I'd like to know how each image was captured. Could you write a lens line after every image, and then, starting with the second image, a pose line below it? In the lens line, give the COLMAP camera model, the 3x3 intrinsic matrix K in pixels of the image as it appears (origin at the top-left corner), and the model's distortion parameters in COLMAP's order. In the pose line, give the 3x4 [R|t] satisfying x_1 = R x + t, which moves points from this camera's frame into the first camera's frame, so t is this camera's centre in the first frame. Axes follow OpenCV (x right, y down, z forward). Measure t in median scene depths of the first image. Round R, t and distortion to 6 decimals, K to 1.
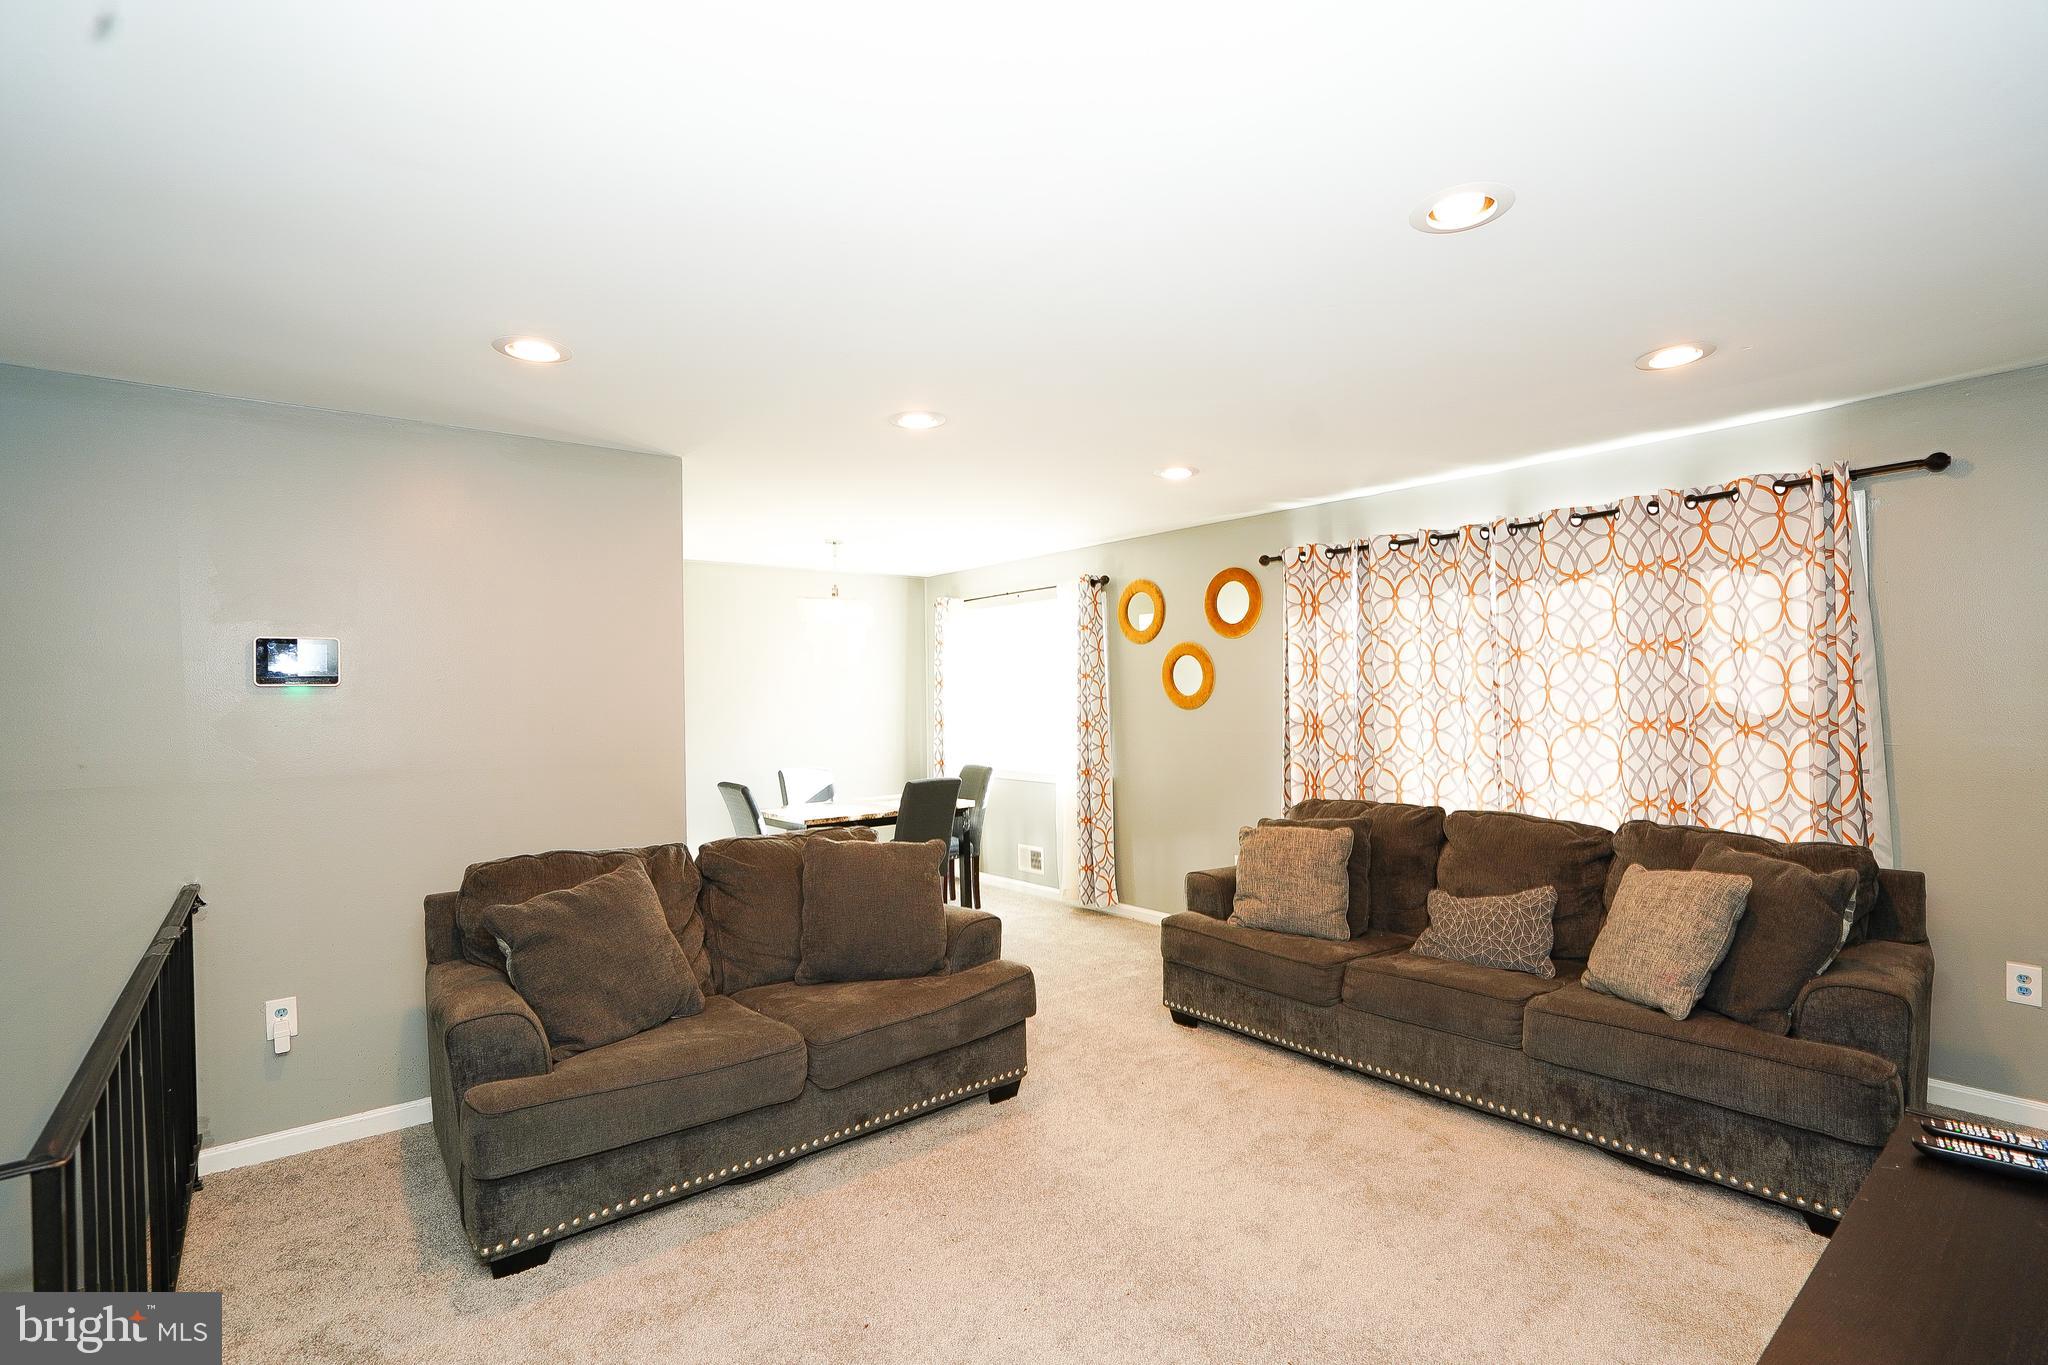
lens RADIAL K [[957.8, 0, 1024.0], [0, 957.8, 682.5], [0, 0, 1]] dist [-0.060028, 0.022357]
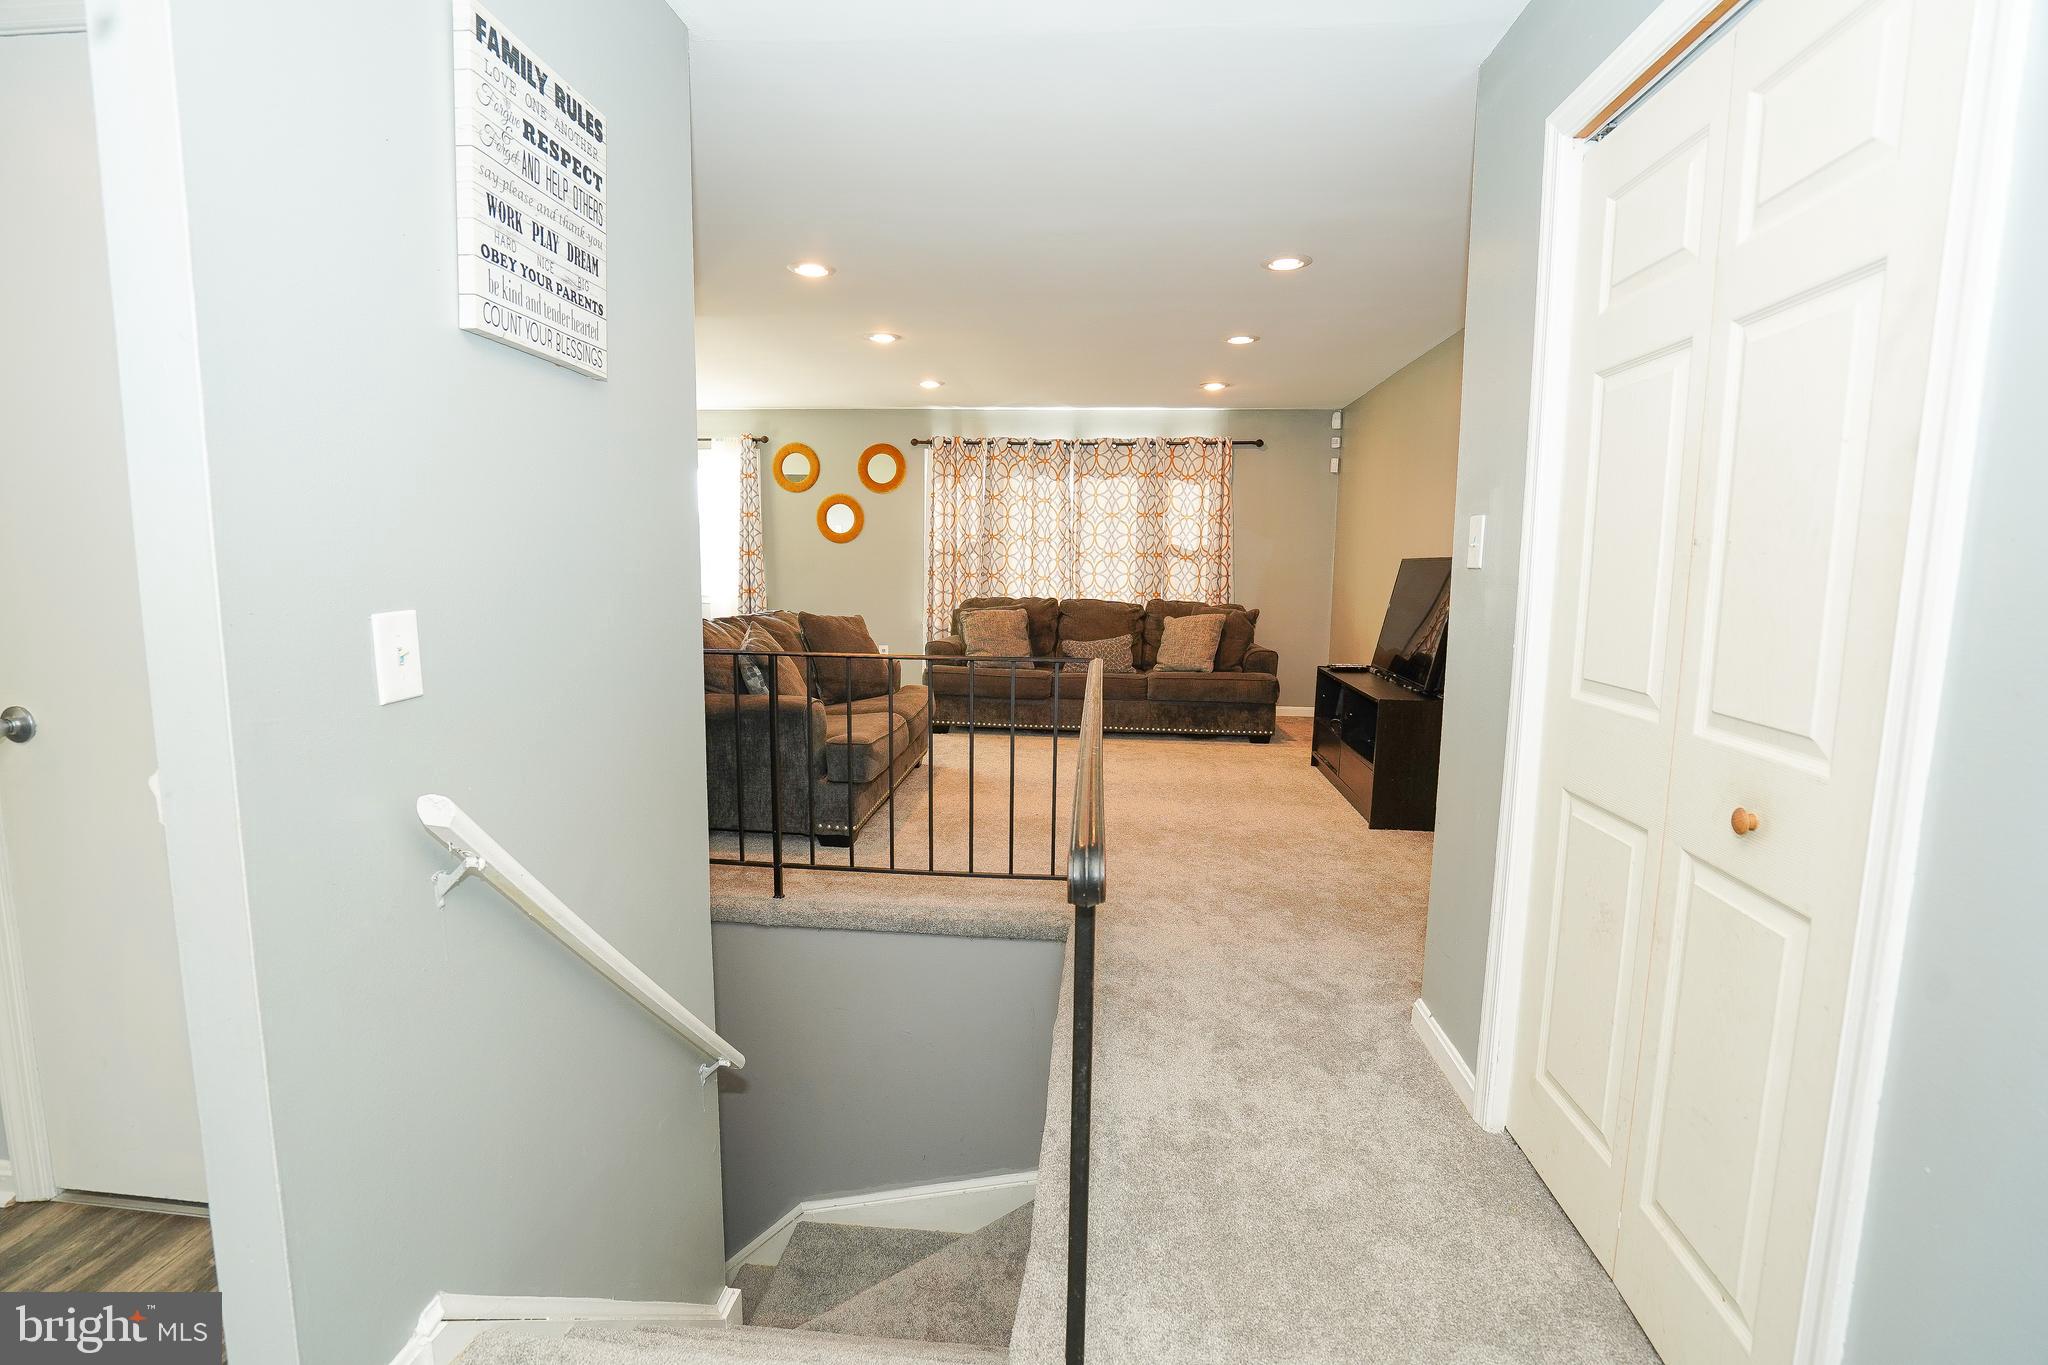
lens RADIAL K [[957.8, 0, 1024.0], [0, 957.8, 682.5], [0, 0, 1]] dist [-0.060028, 0.022357]
pose [[0.683687, -0.060272, 0.727283, -0.970942], [-0.036733, 0.992478, 0.116781, 0.083430], [-0.728851, -0.106557, 0.676330, -0.212824]]
